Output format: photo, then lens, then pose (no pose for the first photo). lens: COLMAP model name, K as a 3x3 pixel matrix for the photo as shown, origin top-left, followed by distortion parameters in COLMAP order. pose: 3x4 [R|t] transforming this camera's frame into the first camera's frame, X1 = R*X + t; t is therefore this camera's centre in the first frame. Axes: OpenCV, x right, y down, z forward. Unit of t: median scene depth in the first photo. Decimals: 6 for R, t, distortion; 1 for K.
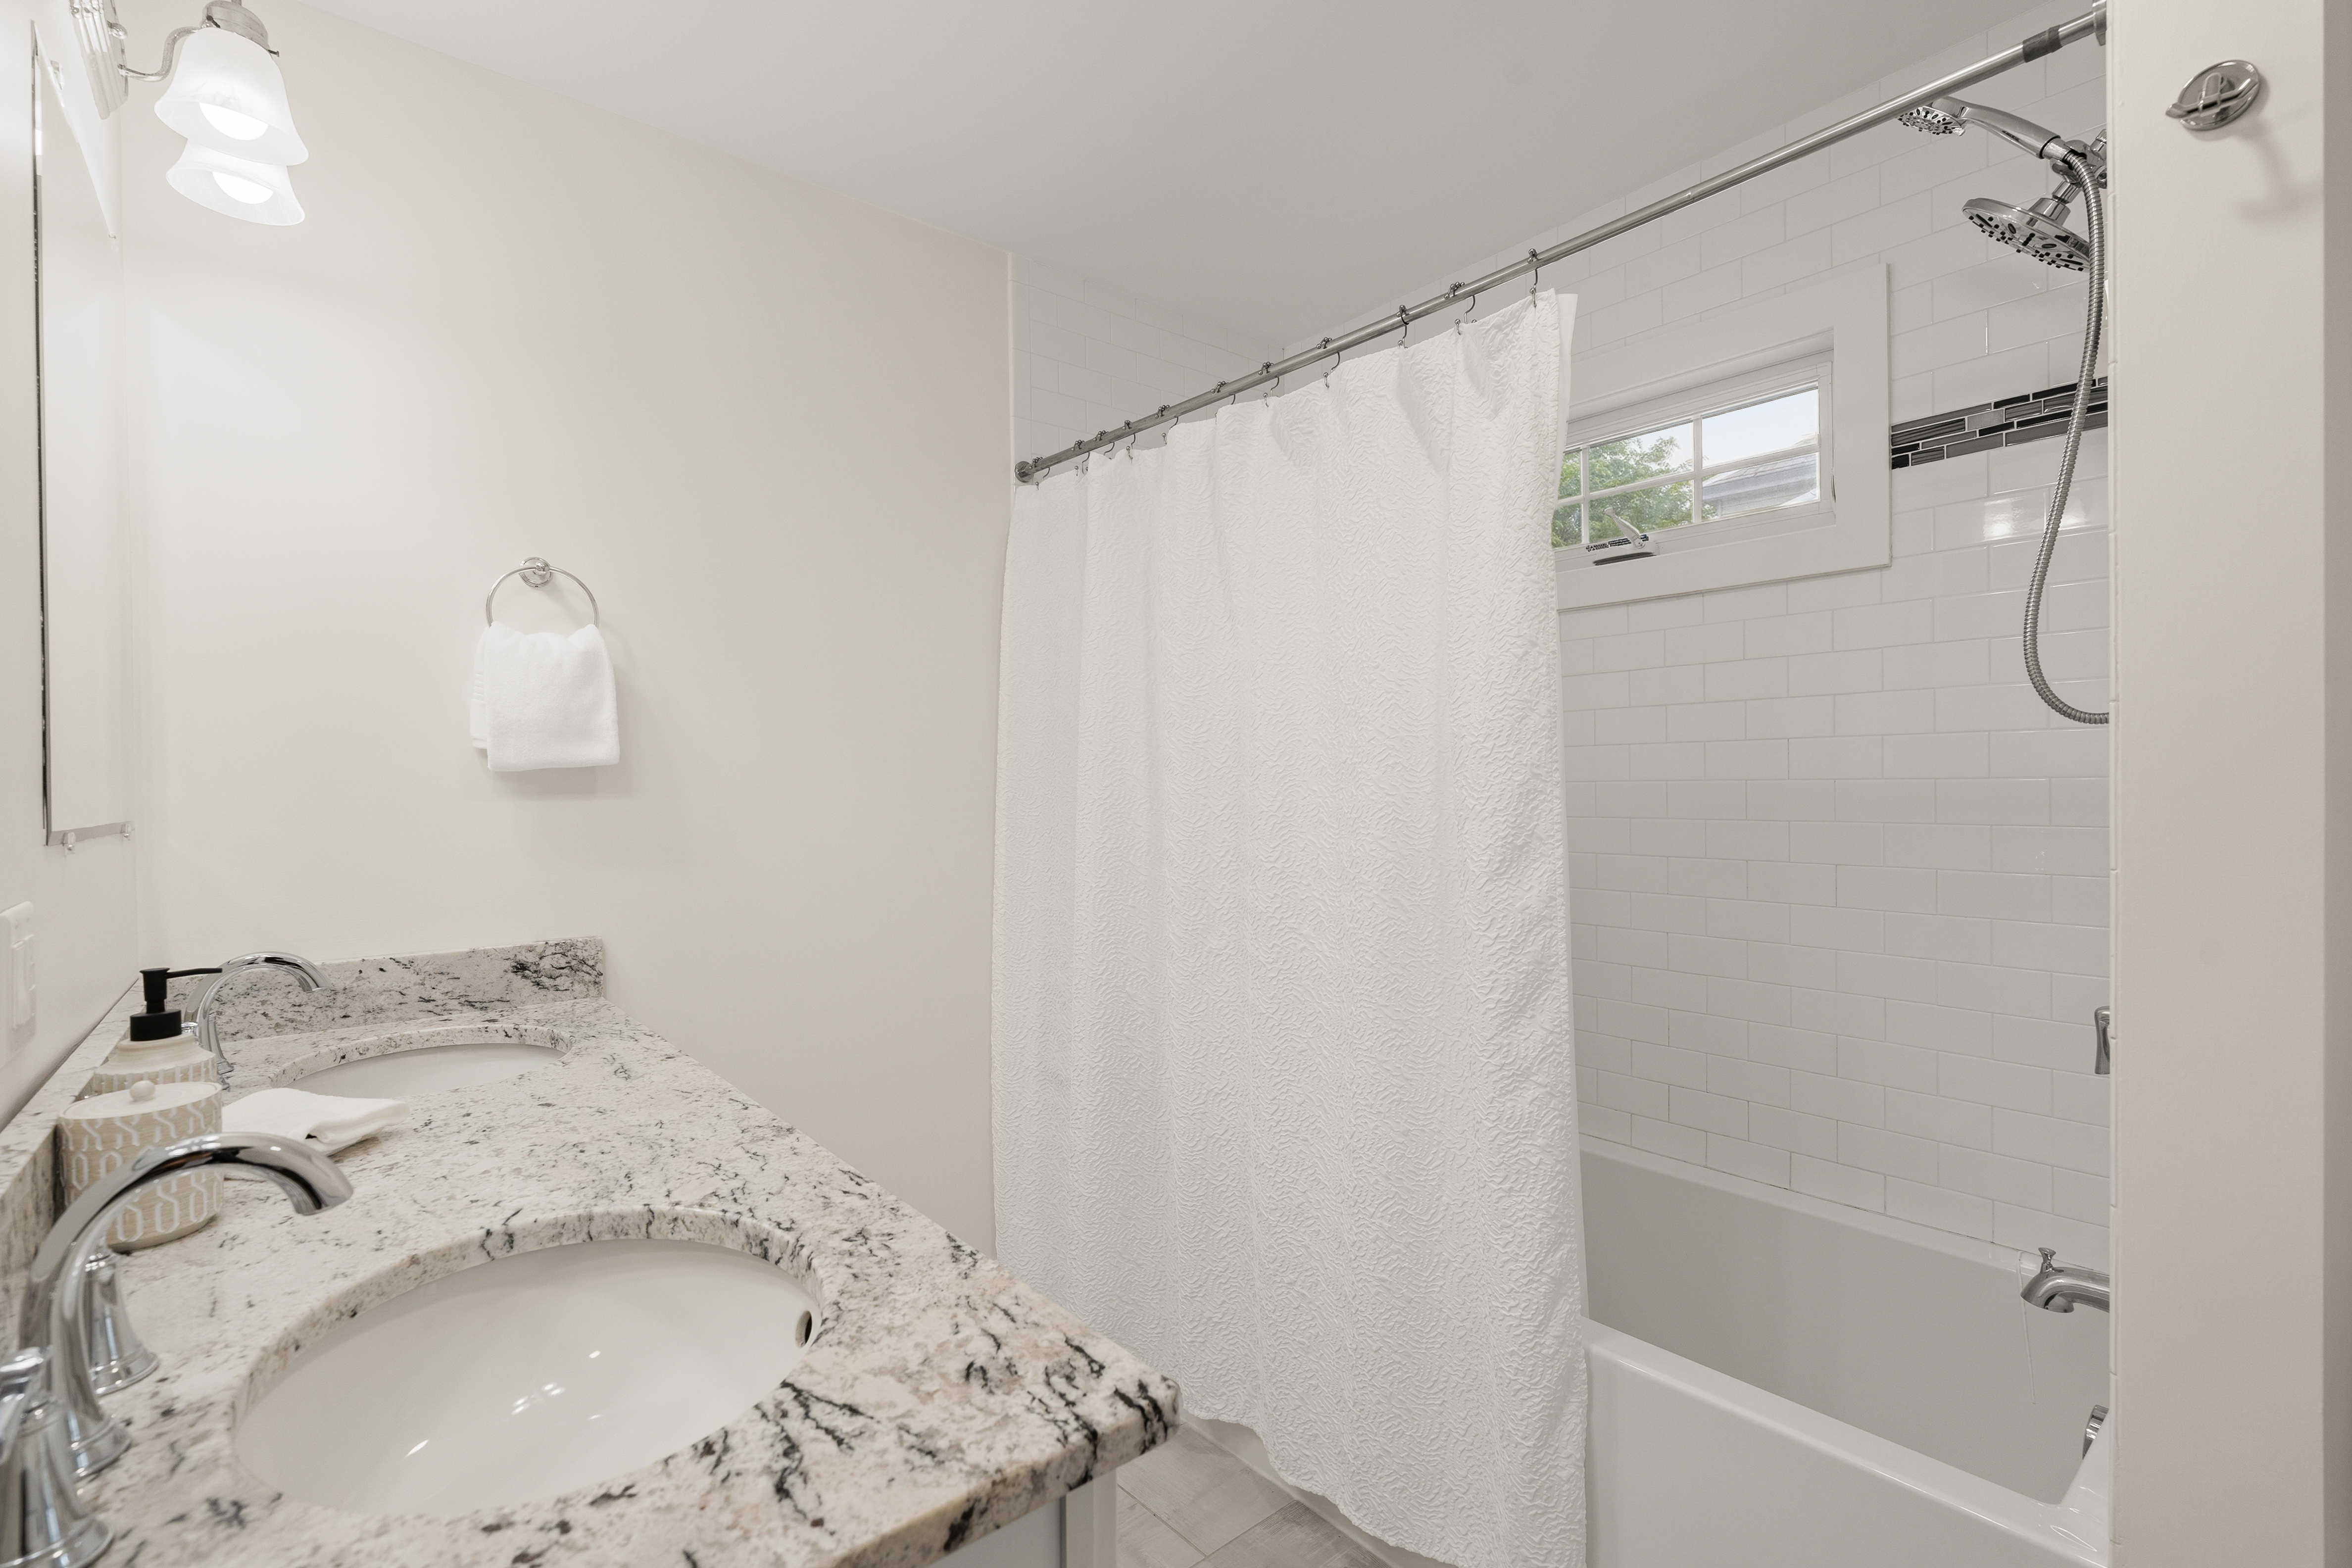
lens RADIAL K [[1073.2, 0, 1183.5], [0, 1073.2, 781.9], [0, 0, 1]] dist [-0.000923, -0.000320]
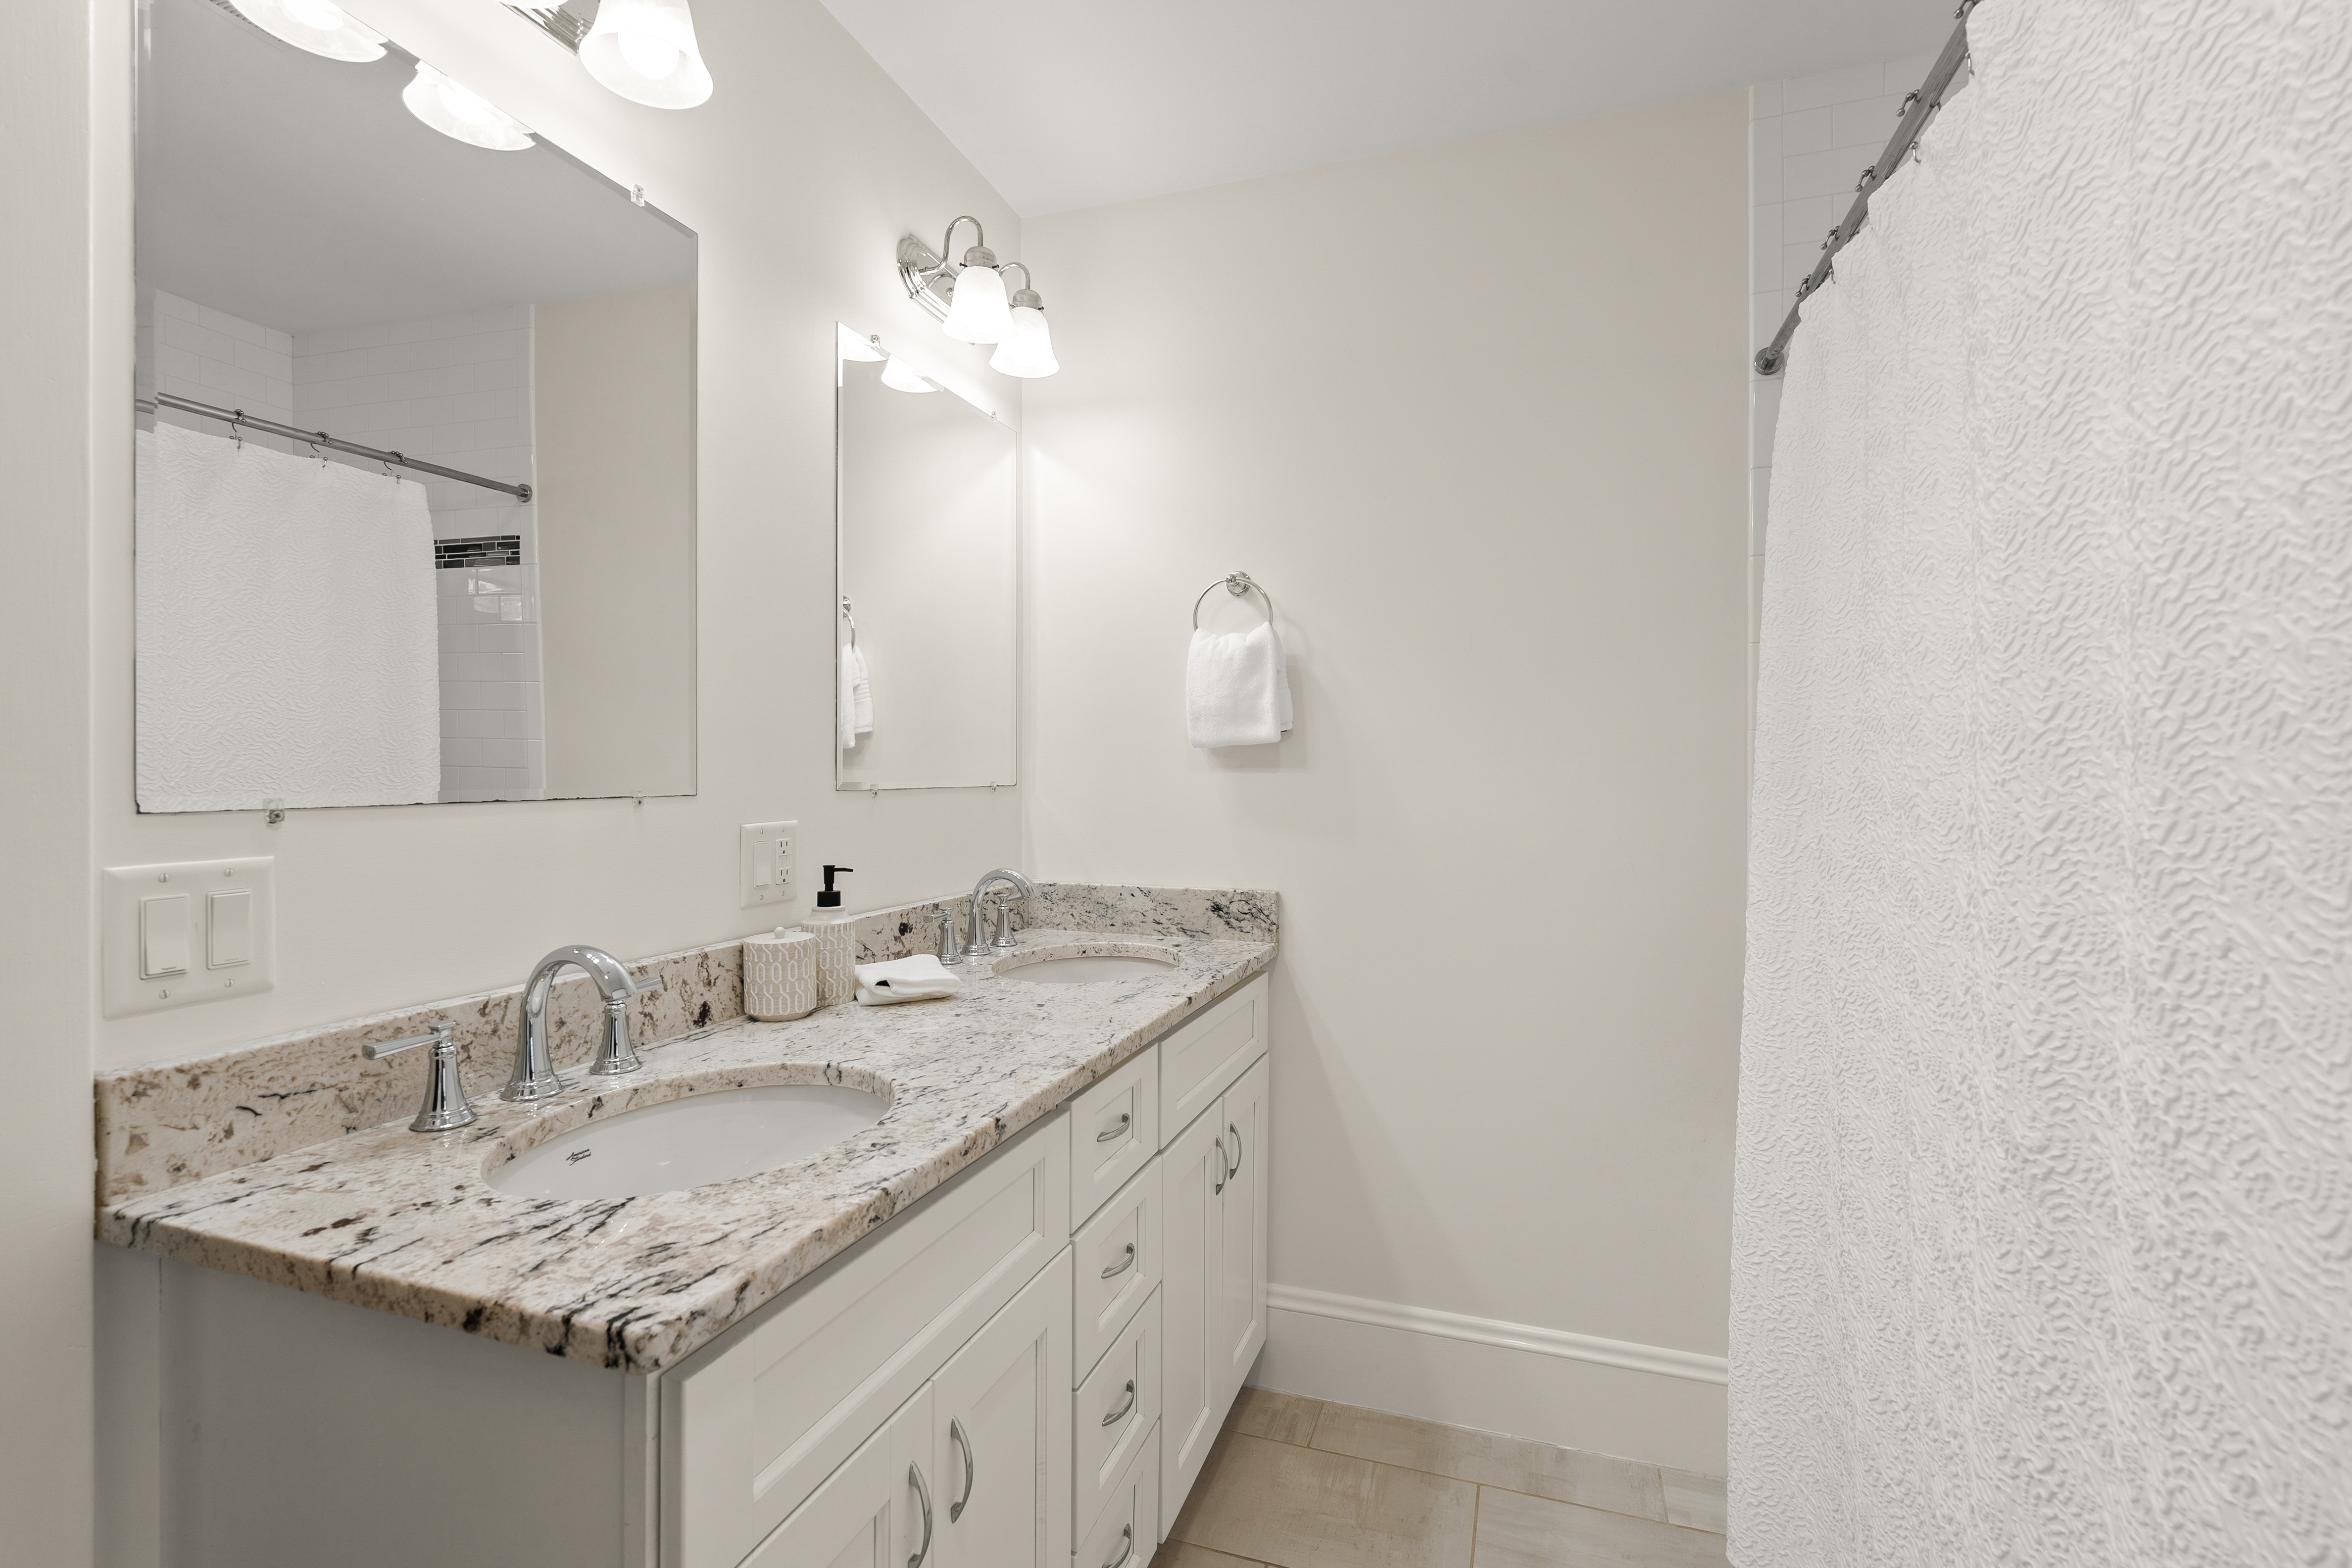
lens RADIAL K [[1083.6, 0, 1184.1], [0, 1083.6, 756.1], [0, 0, 1]] dist [-0.003707, 0.000358]
pose [[0.509888, 0.005561, -0.860223, 0.834527], [-0.009391, 0.999956, 0.000898, -0.003213], [0.860190, 0.007620, 0.509917, 0.648456]]
